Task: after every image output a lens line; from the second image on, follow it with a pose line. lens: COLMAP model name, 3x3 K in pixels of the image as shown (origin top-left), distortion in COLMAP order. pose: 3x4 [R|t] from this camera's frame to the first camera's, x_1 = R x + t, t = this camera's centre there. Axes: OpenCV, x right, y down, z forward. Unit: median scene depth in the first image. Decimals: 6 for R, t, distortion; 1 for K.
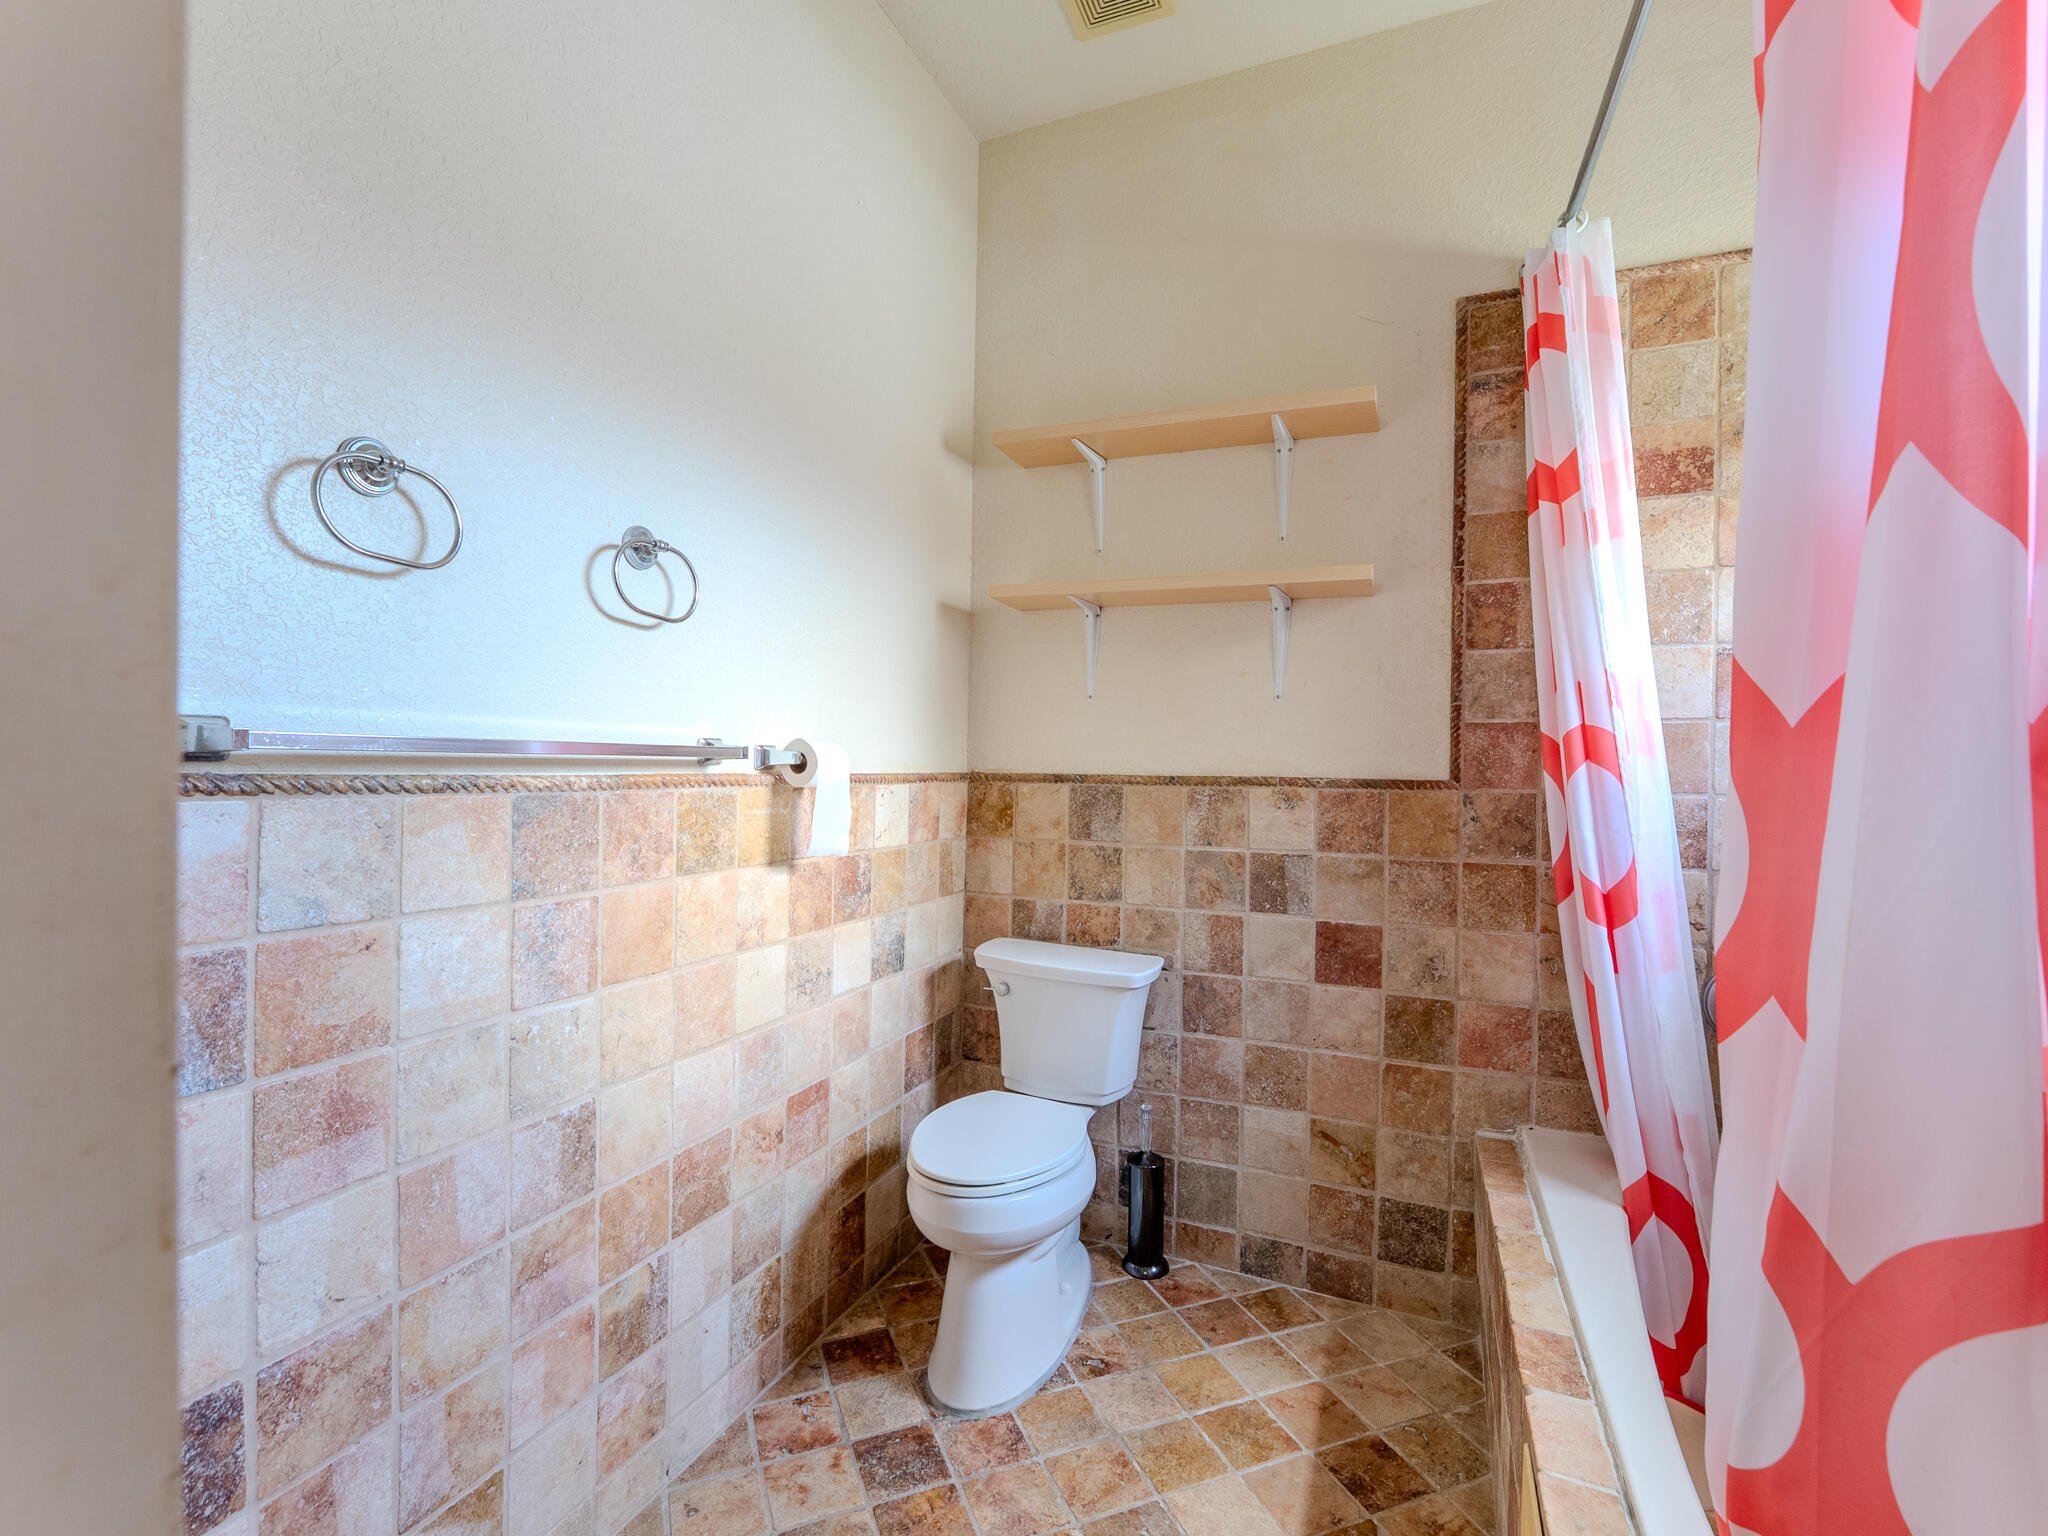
lens RADIAL K [[919.9, 0, 1029.2], [0, 919.9, 778.5], [0, 0, 1]] dist [-0.003020, 0.000172]
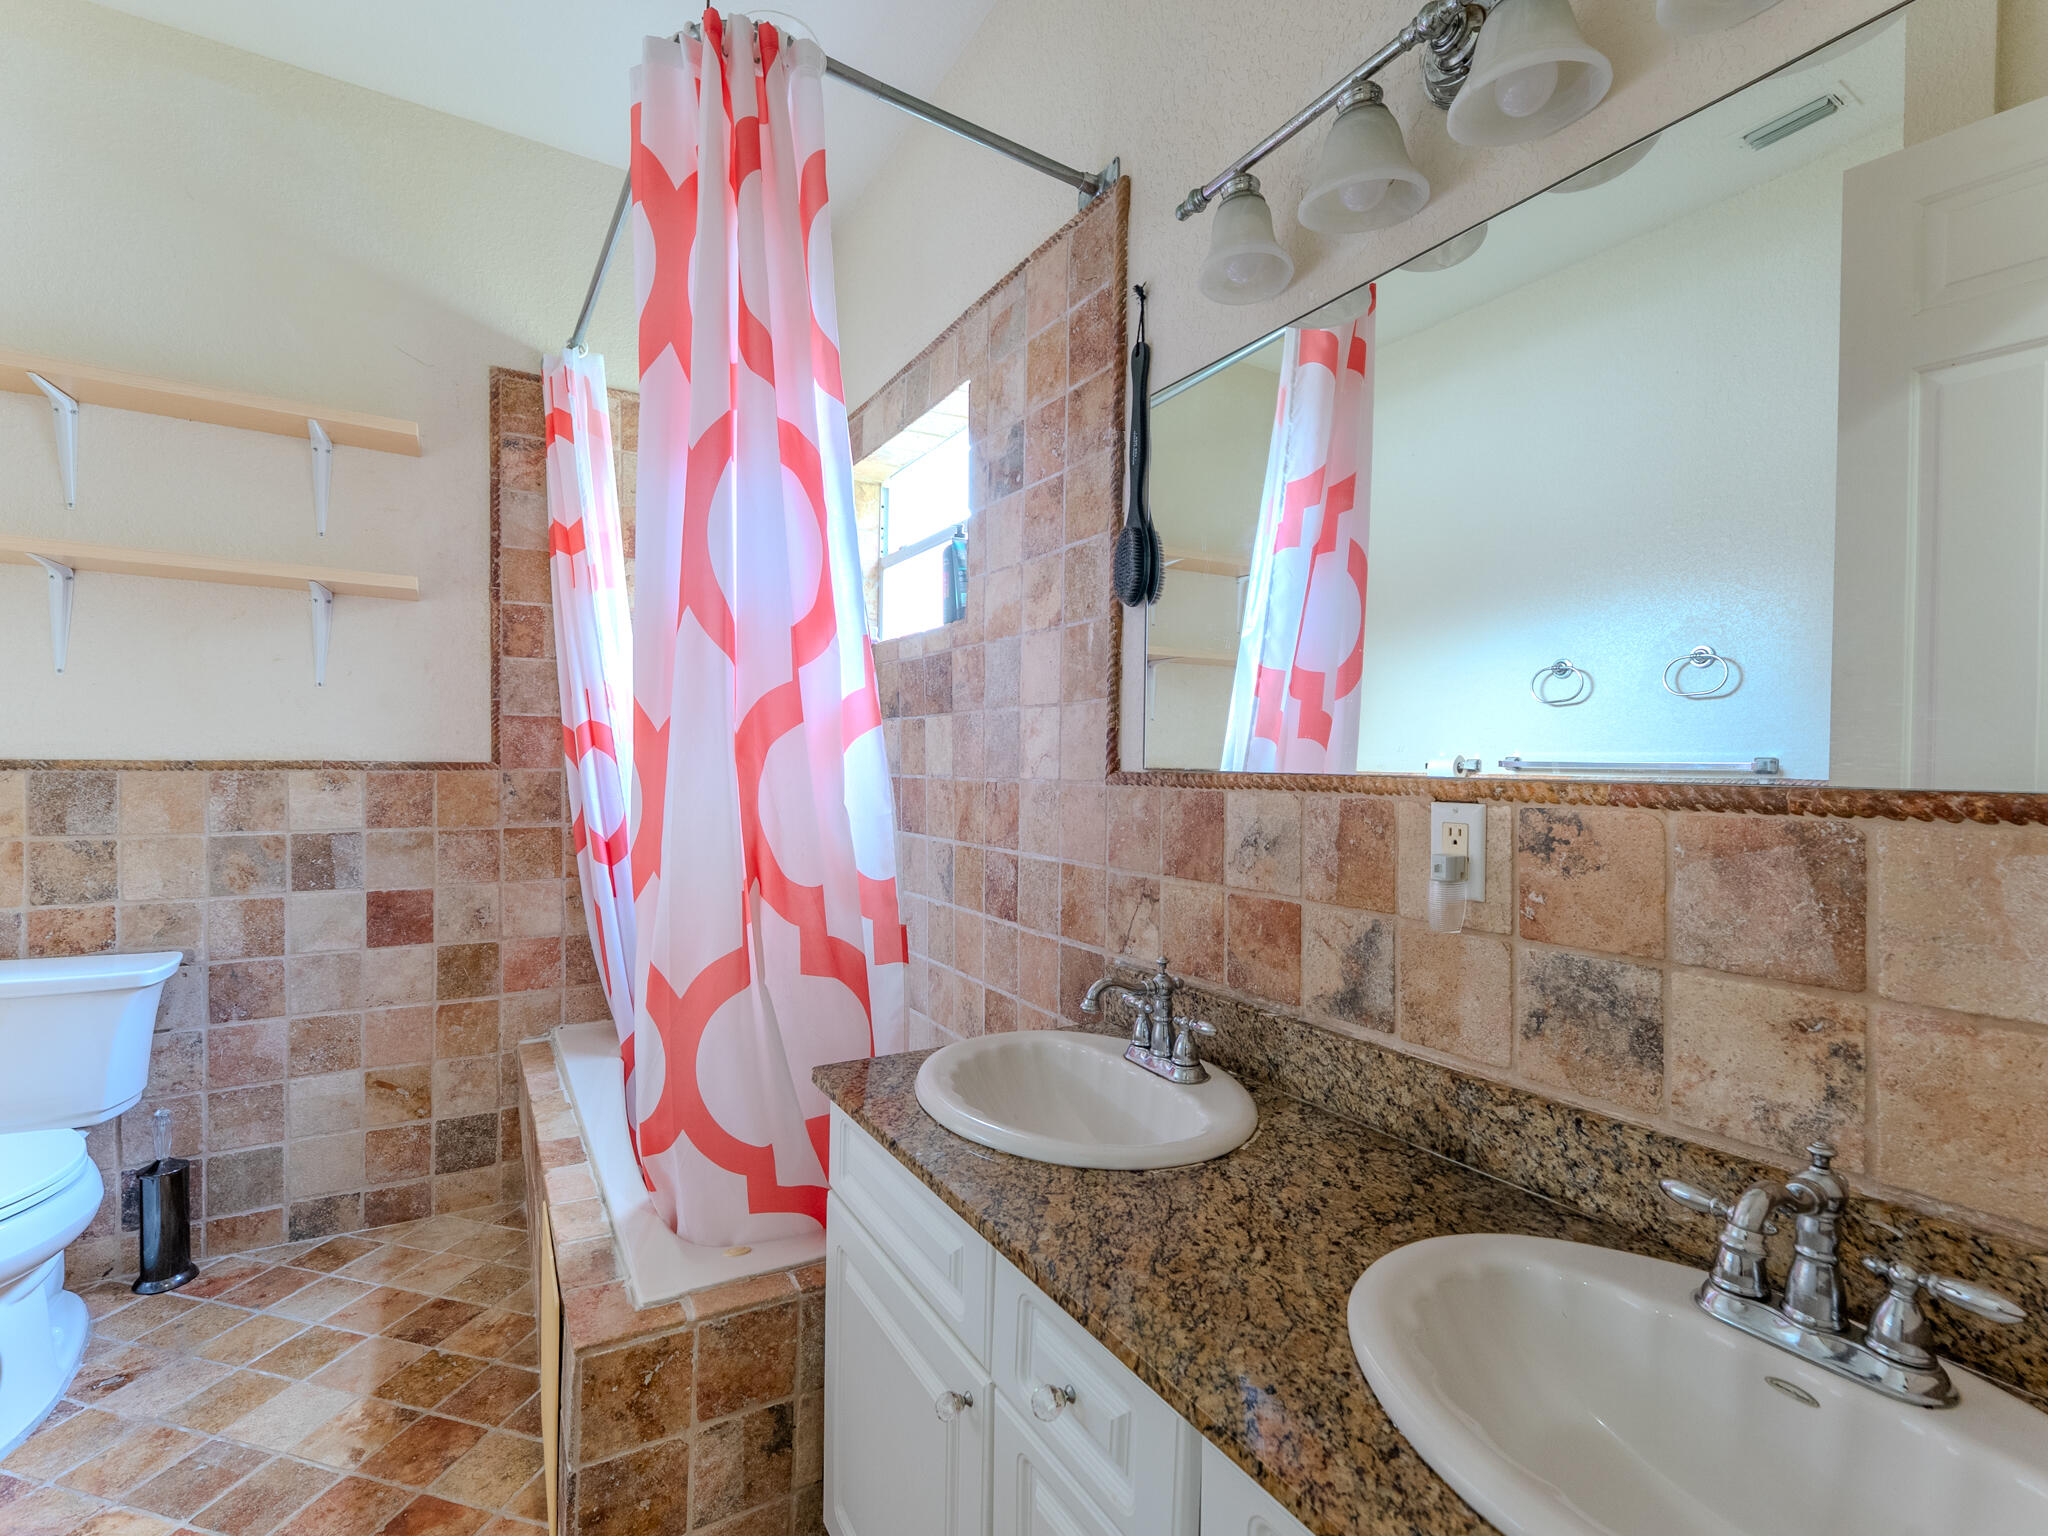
lens RADIAL K [[919.9, 0, 1008.2], [0, 919.9, 773.4], [0, 0, 1]] dist [-0.003020, 0.000172]
pose [[0.601368, -0.020599, 0.798707, -0.103348], [0.009677, 0.999782, 0.018498, 0.001025], [-0.798914, -0.003395, 0.601436, -0.278601]]
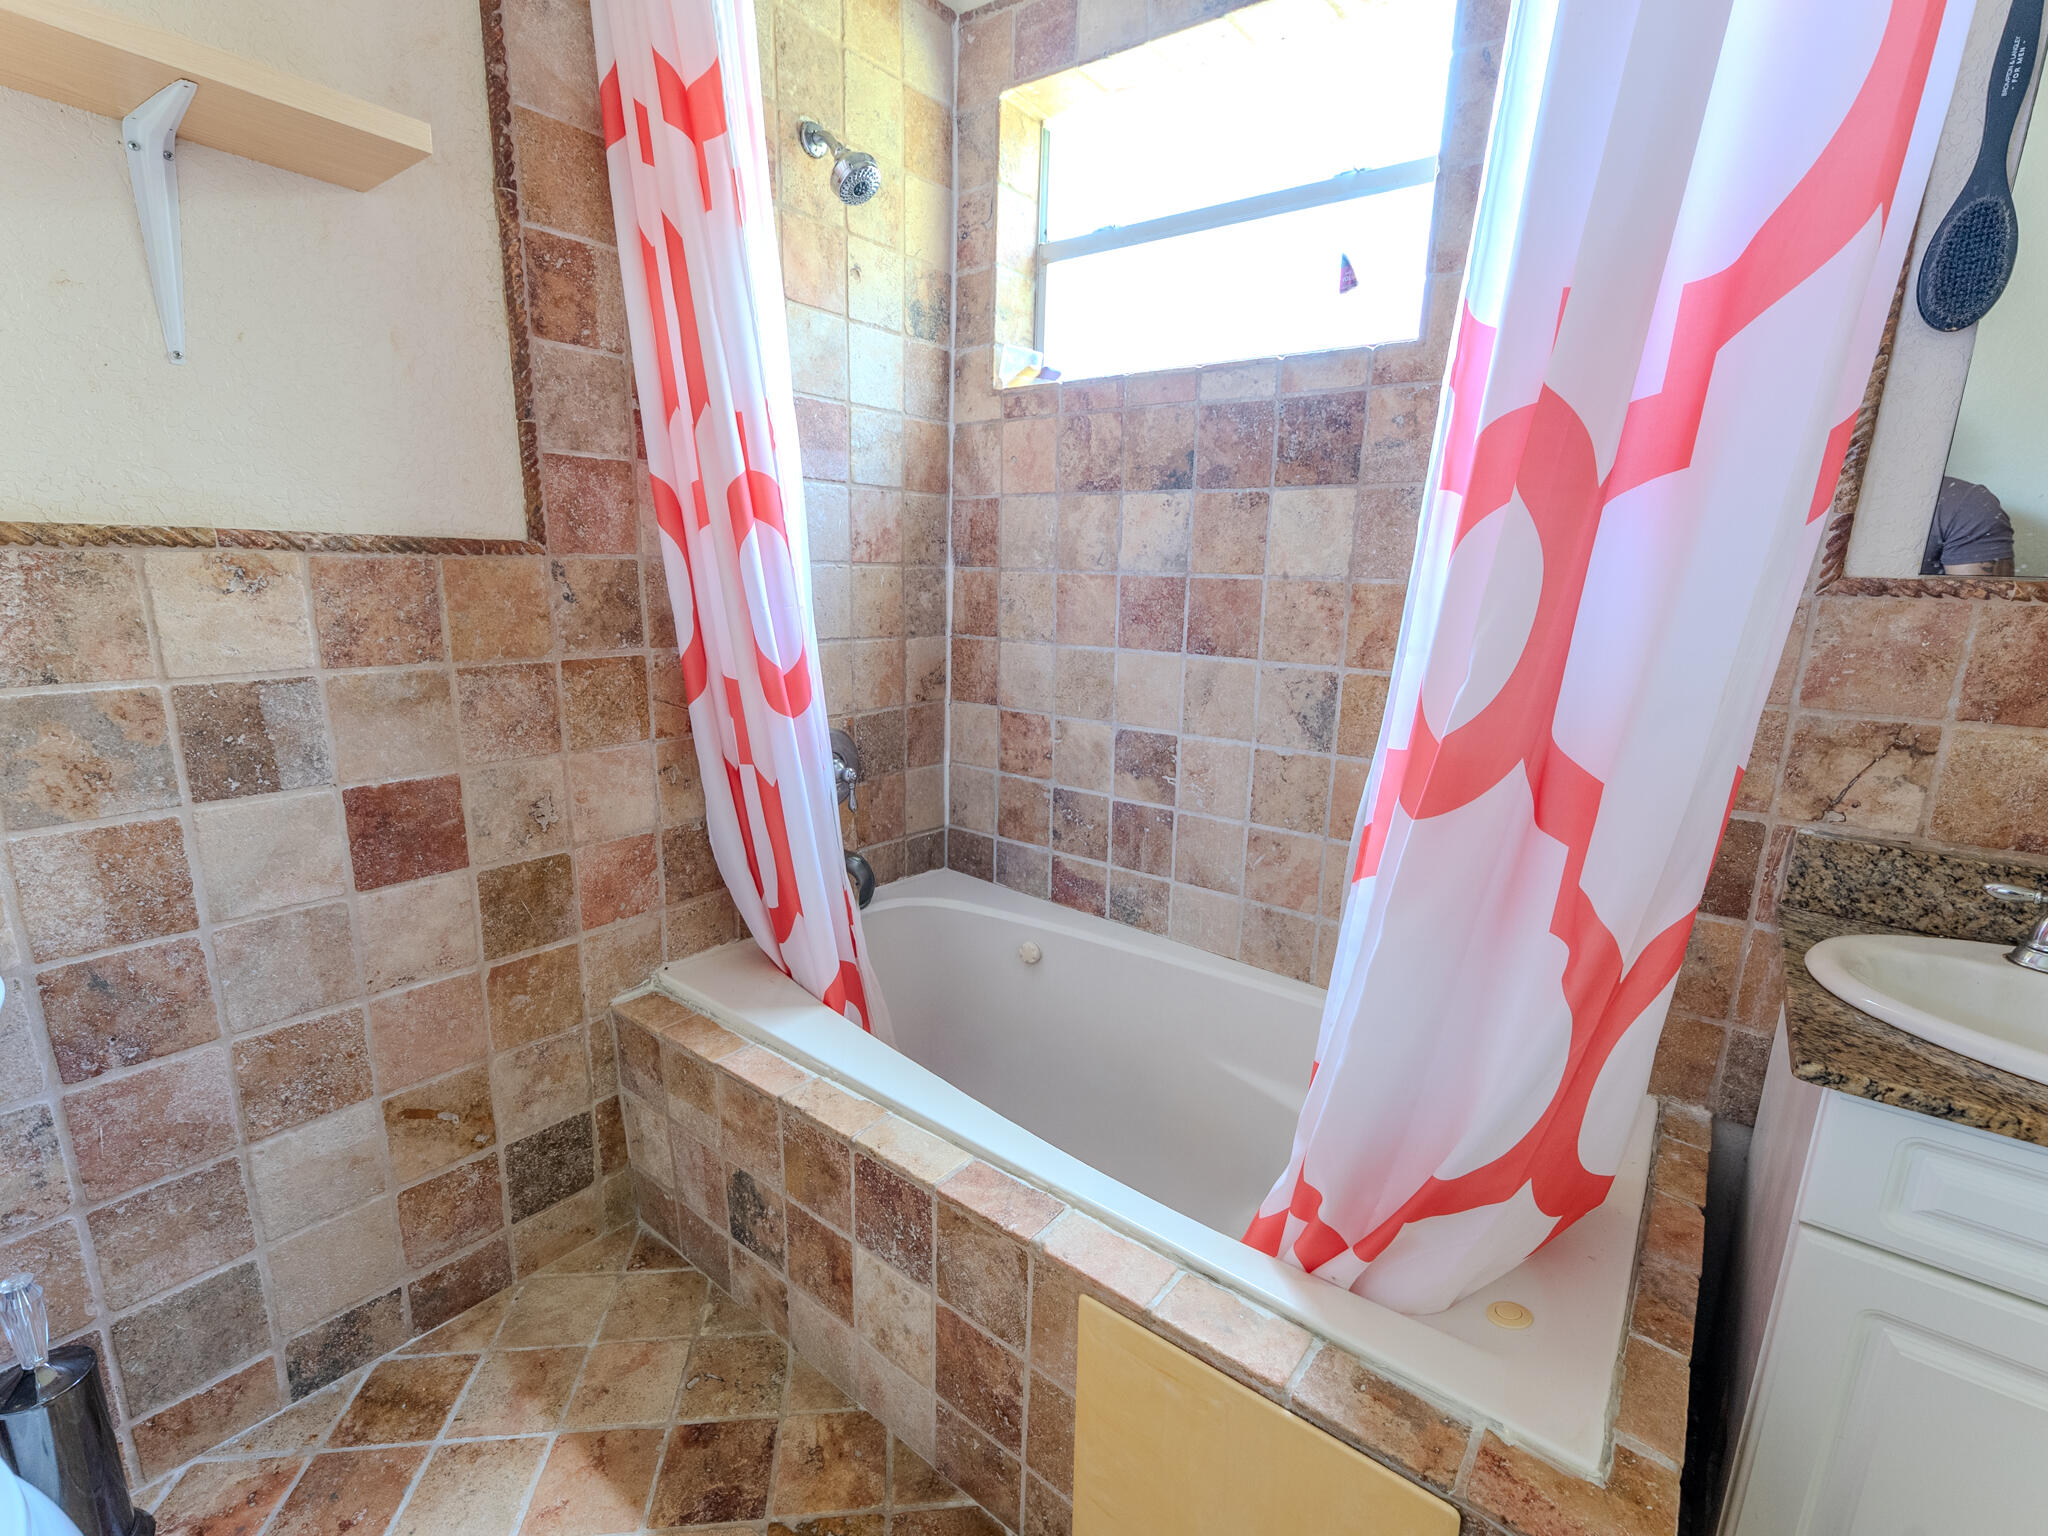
lens RADIAL K [[919.9, 0, 995.5], [0, 919.9, 773.7], [0, 0, 1]] dist [-0.003020, 0.000172]
pose [[0.267544, -0.222317, 0.937548, -0.117855], [-0.011433, 0.972217, 0.233801, 0.006614], [-0.963478, -0.073271, 0.257569, 0.481049]]
